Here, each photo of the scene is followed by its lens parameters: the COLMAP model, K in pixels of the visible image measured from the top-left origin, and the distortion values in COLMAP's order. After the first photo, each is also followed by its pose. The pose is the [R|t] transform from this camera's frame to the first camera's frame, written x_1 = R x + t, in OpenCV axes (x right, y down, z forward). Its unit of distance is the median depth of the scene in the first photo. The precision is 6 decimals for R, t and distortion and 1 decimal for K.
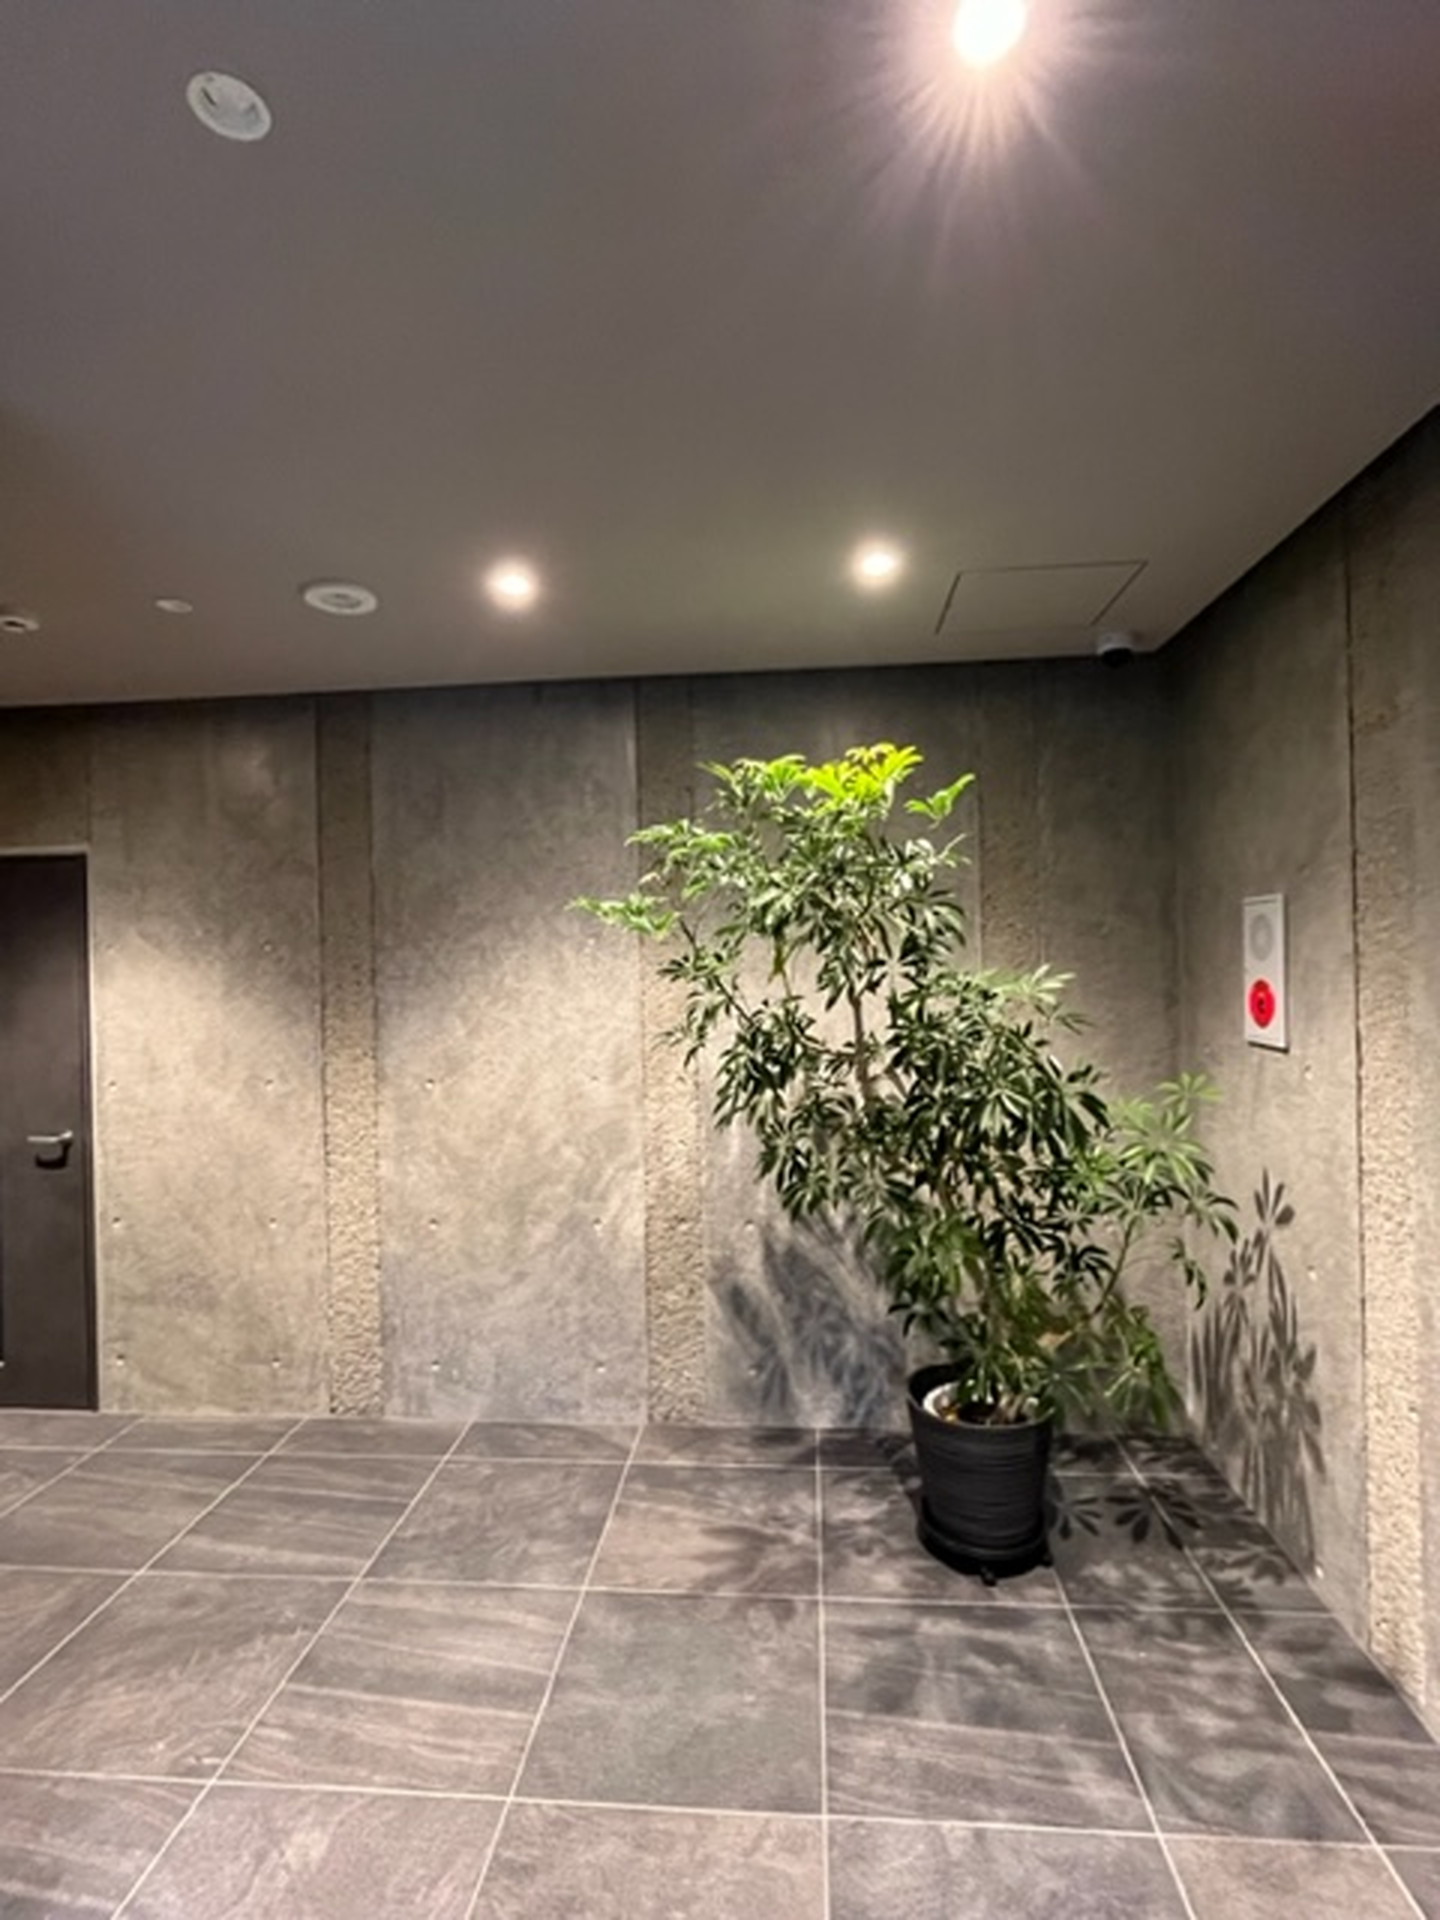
lens RADIAL K [[953.0, 0, 720.0], [0, 953.0, 960.0], [0, 0, 1]] dist [-0.000468, -0.000141]
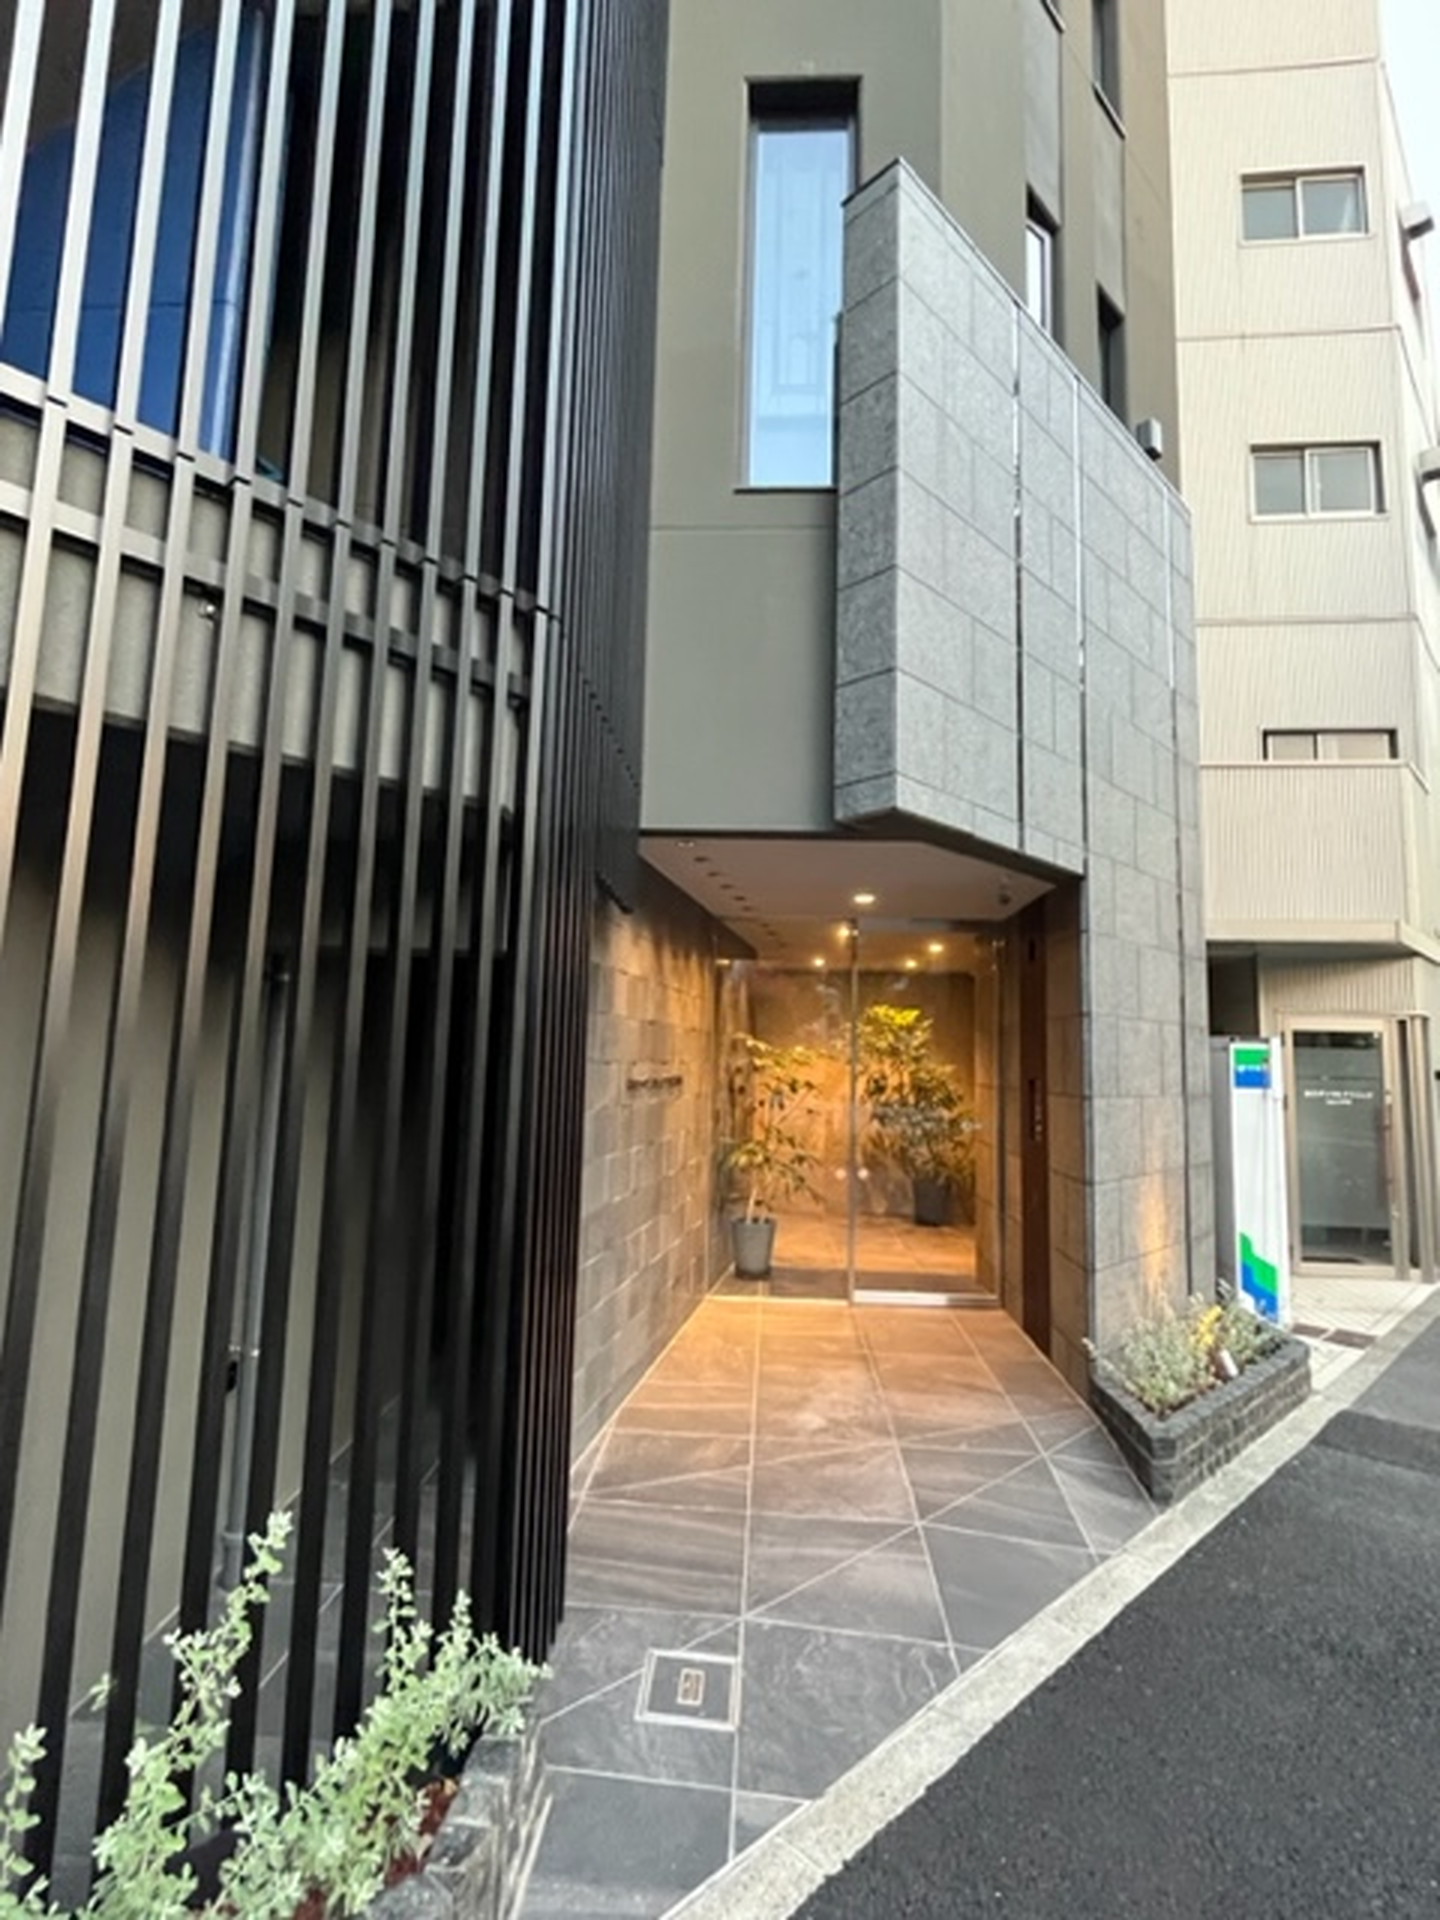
lens RADIAL K [[877.7, 0, 720.0], [0, 877.7, 960.0], [0, 0, 1]] dist [-0.000212, 0.000002]
pose [[0.998527, 0.050578, 0.019627, -0.646663], [-0.048097, 0.992647, -0.111077, 0.021849], [-0.025100, 0.109970, 0.993618, -2.418431]]
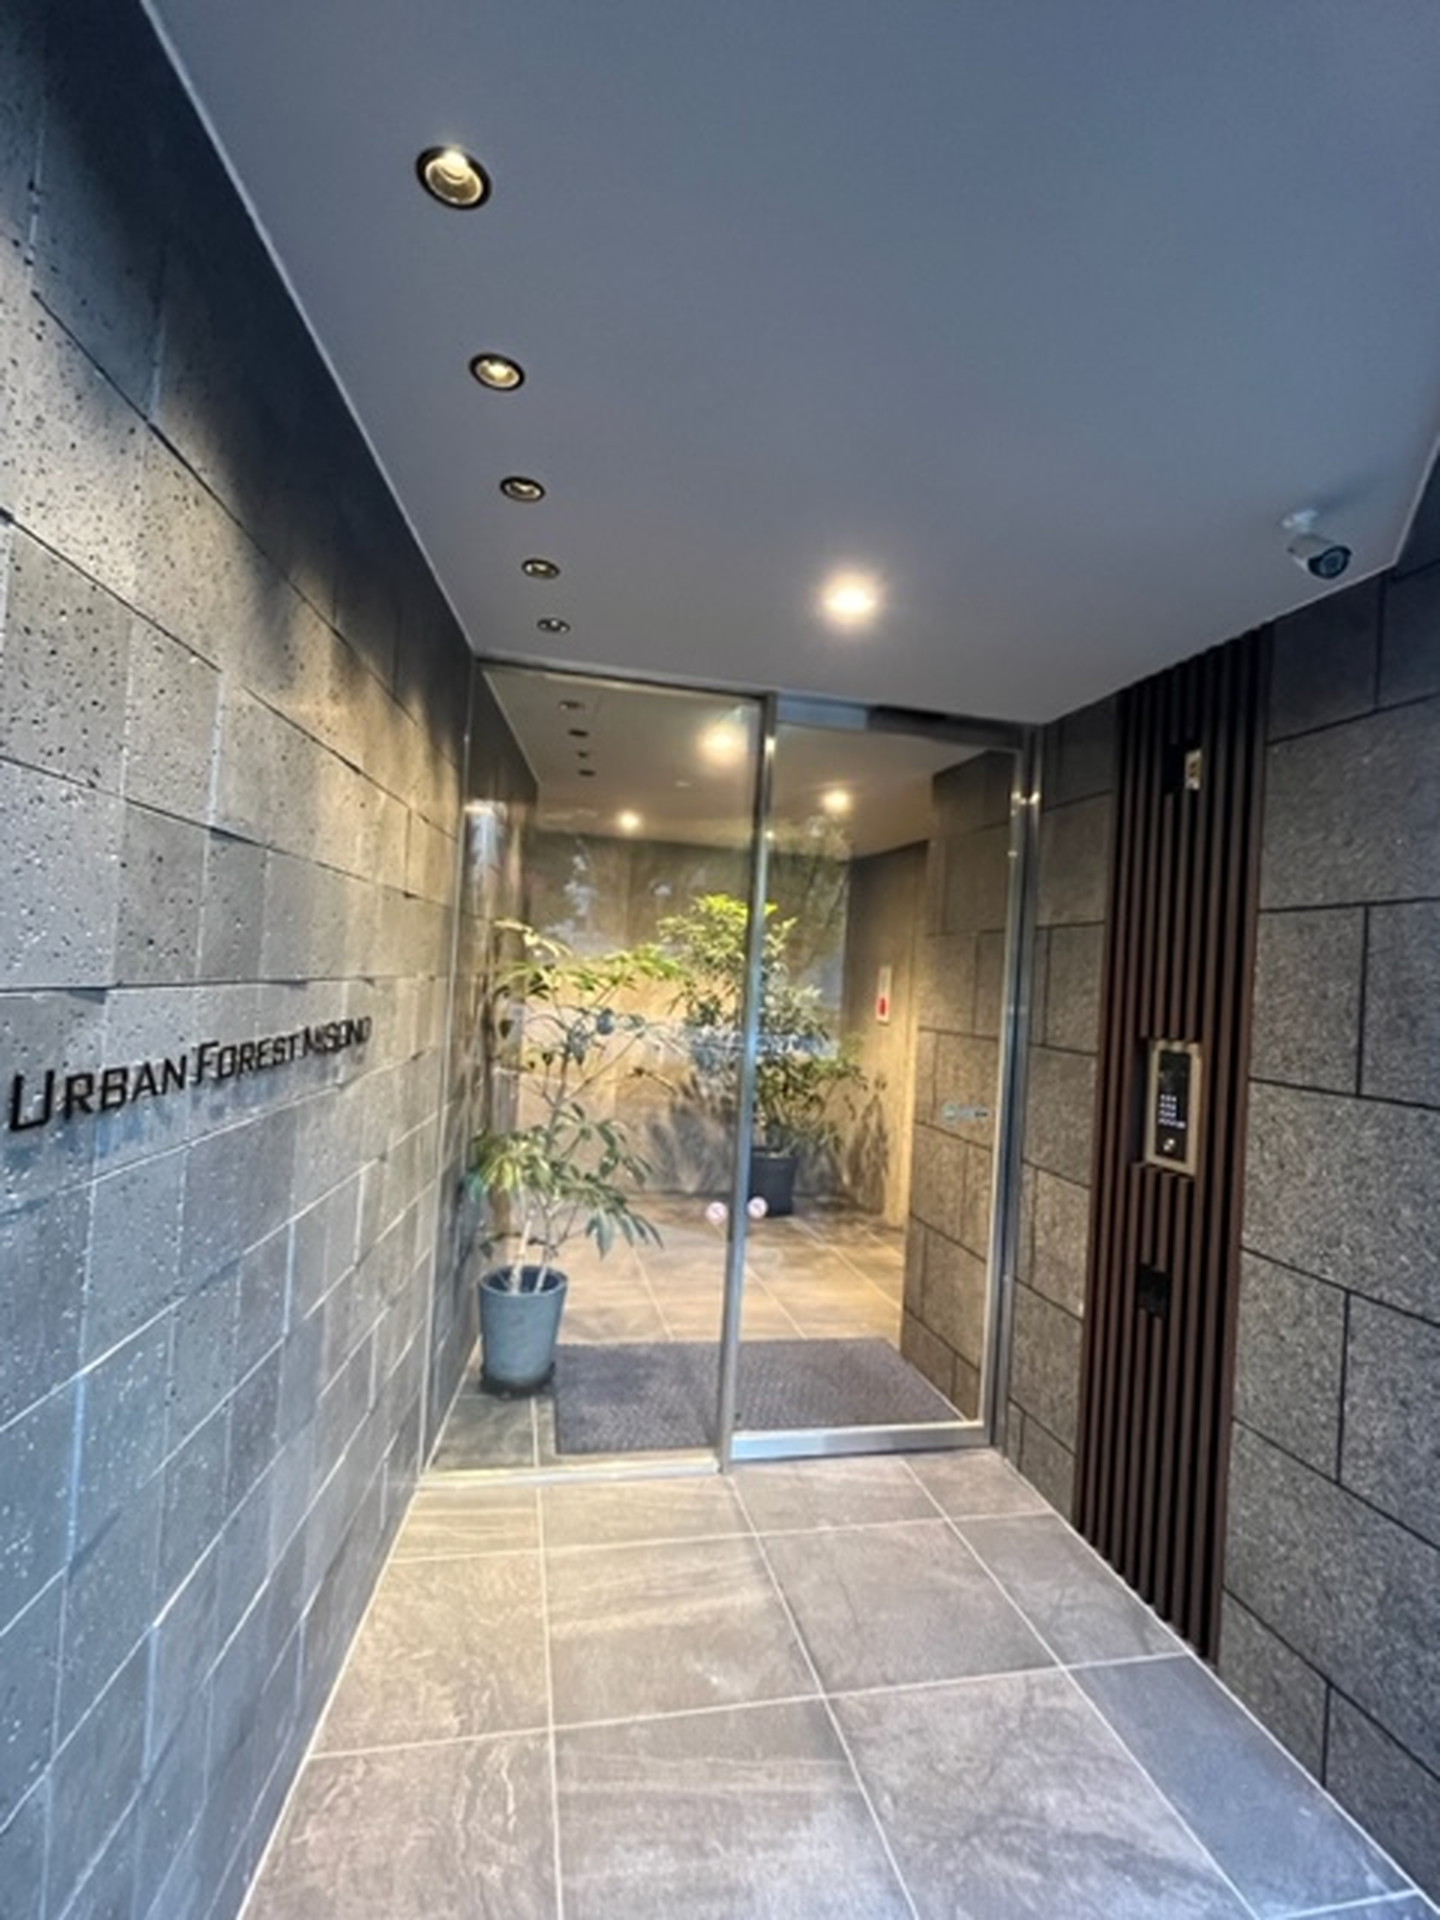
lens RADIAL K [[910.3, 0, 720.0], [0, 910.3, 960.0], [0, 0, 1]] dist [-0.001644, -0.000039]
pose [[0.949936, 0.084292, 0.300859, -0.634504], [-0.080452, 0.996441, -0.025154, 0.015017], [-0.301909, -0.000310, 0.953337, -1.277058]]
